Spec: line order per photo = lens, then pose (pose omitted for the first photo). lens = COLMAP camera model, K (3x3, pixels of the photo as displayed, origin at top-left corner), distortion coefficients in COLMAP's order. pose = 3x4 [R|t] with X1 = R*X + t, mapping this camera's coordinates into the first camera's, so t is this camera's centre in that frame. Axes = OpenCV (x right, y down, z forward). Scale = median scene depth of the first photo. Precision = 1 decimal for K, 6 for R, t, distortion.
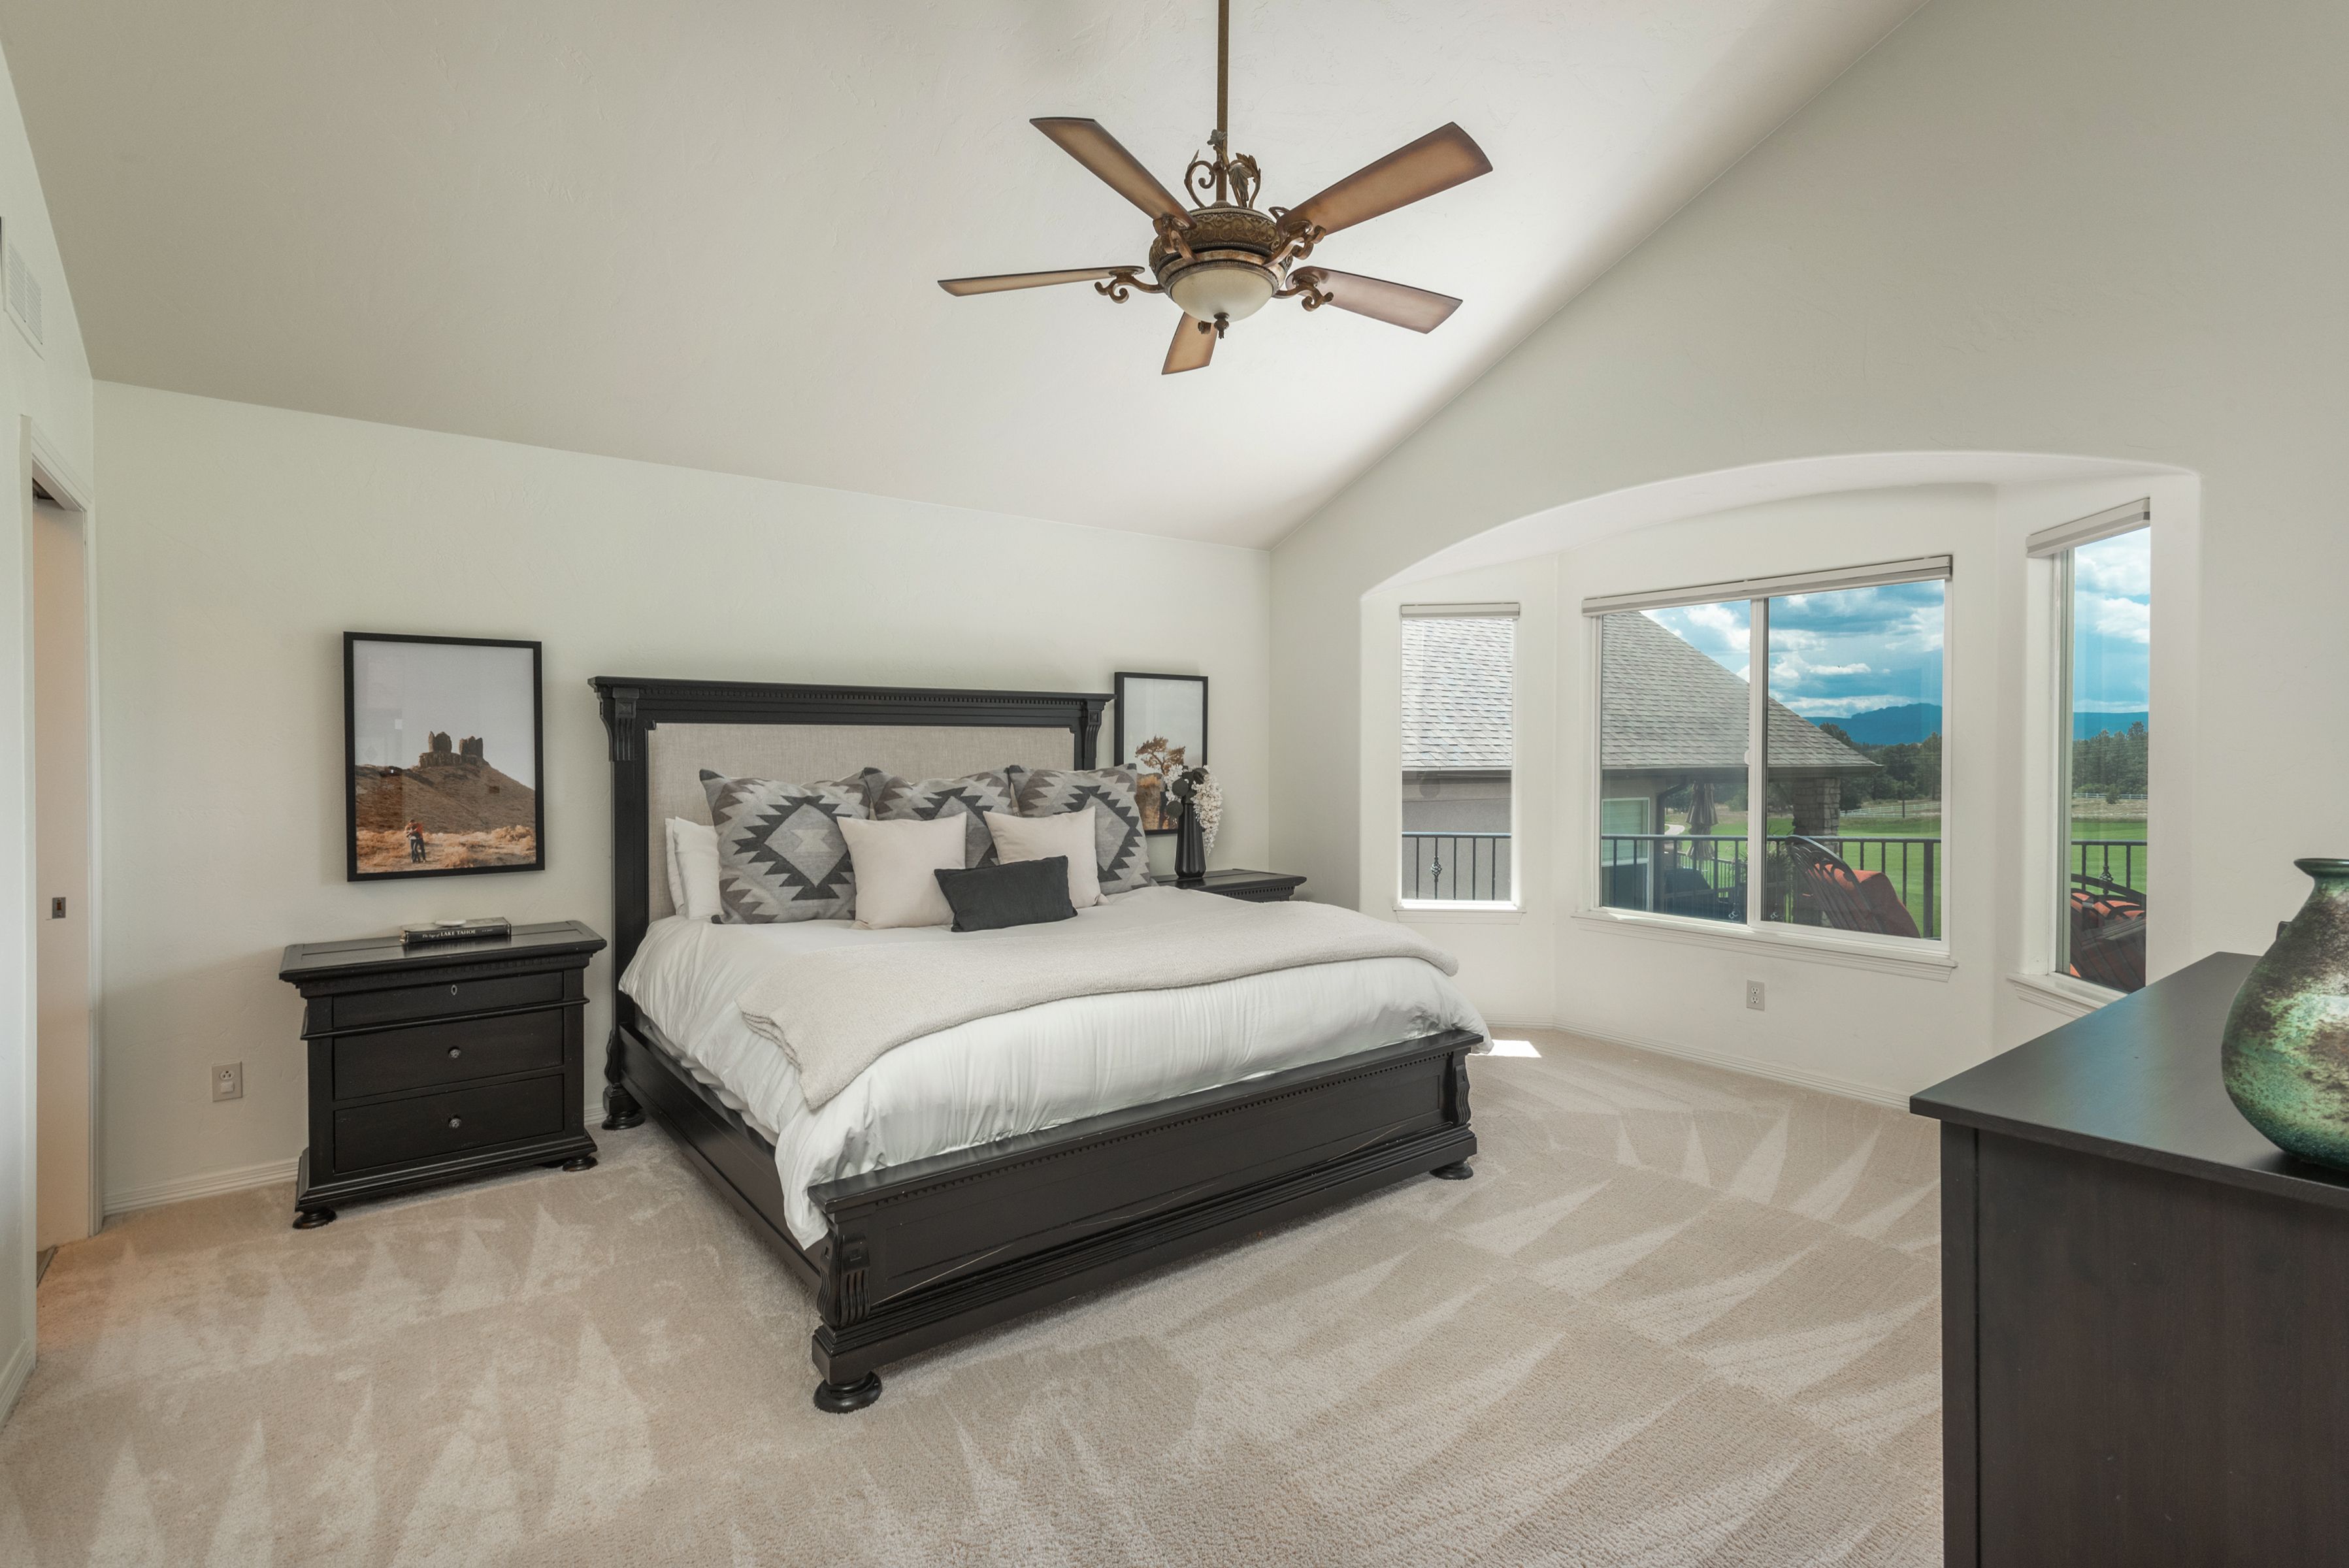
lens RADIAL K [[1095.2, 0, 1169.3], [0, 1095.2, 775.2], [0, 0, 1]] dist [0.014871, -0.005004]
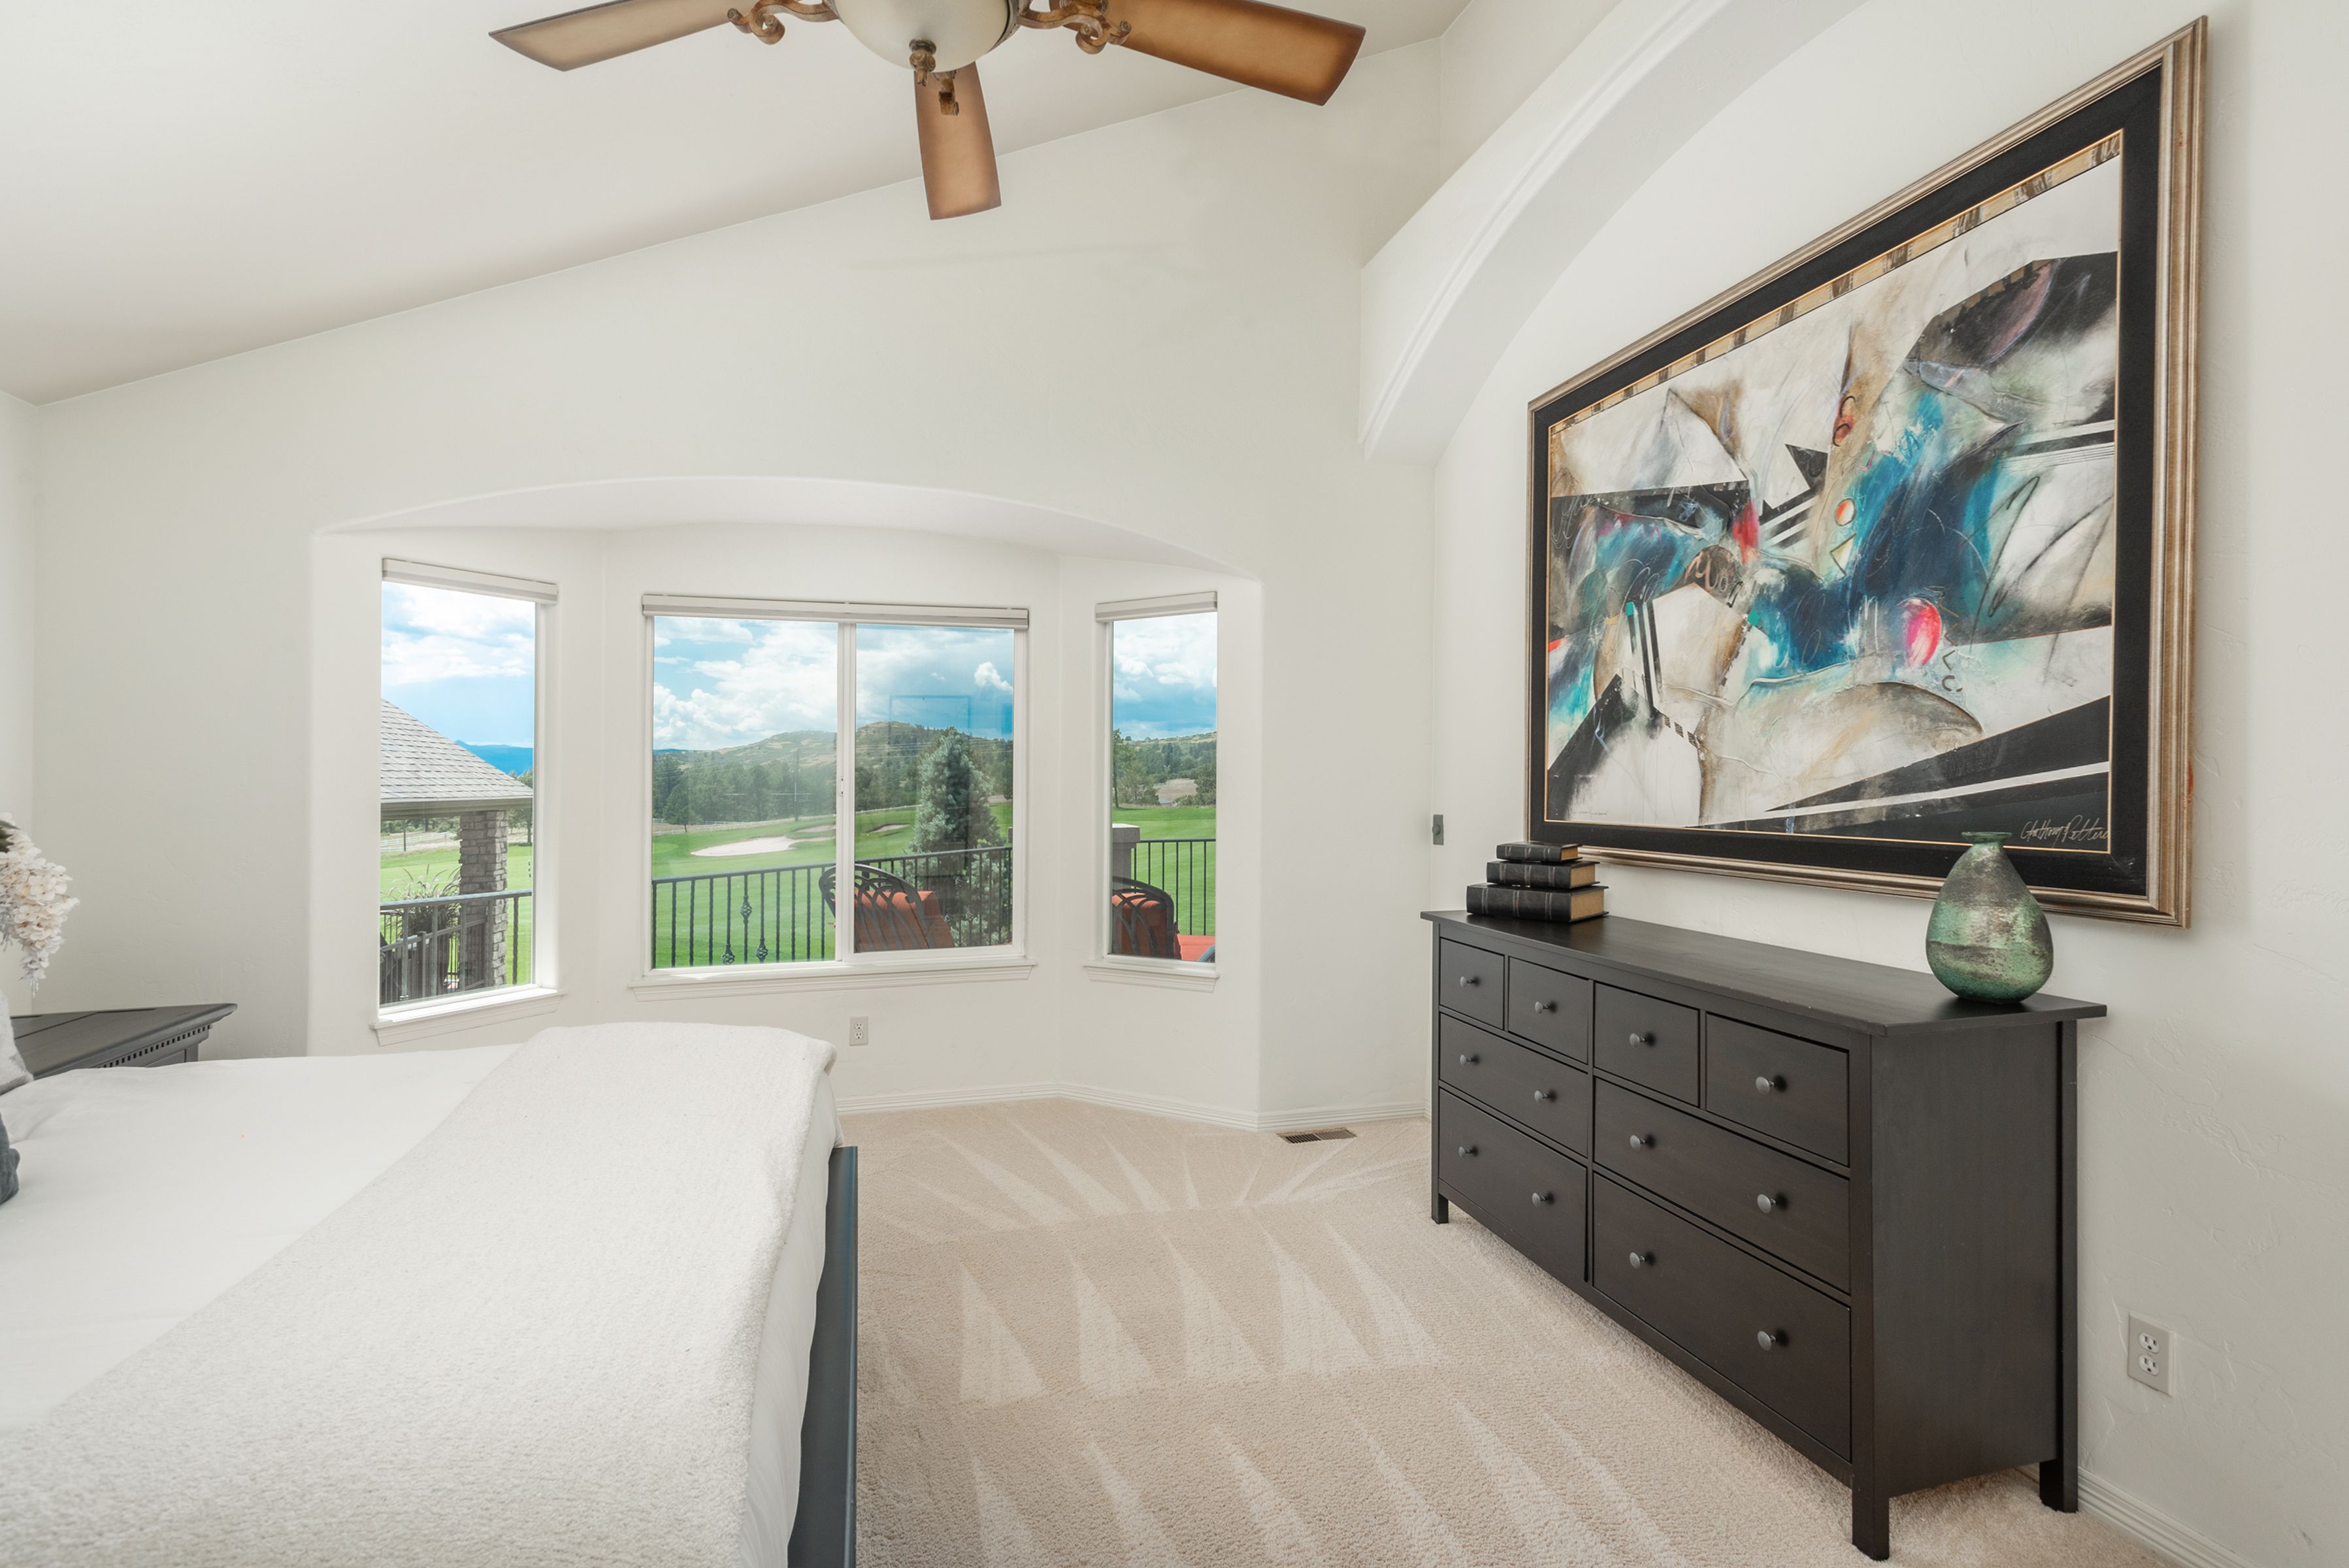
lens RADIAL K [[1095.2, 0, 1179.9], [0, 1095.2, 776.3], [0, 0, 1]] dist [0.014871, -0.005004]
pose [[0.361277, 0.001601, 0.932457, -0.352779], [0.027790, 0.999536, -0.012483, -0.005877], [-0.932044, 0.030423, 0.361065, 0.502861]]
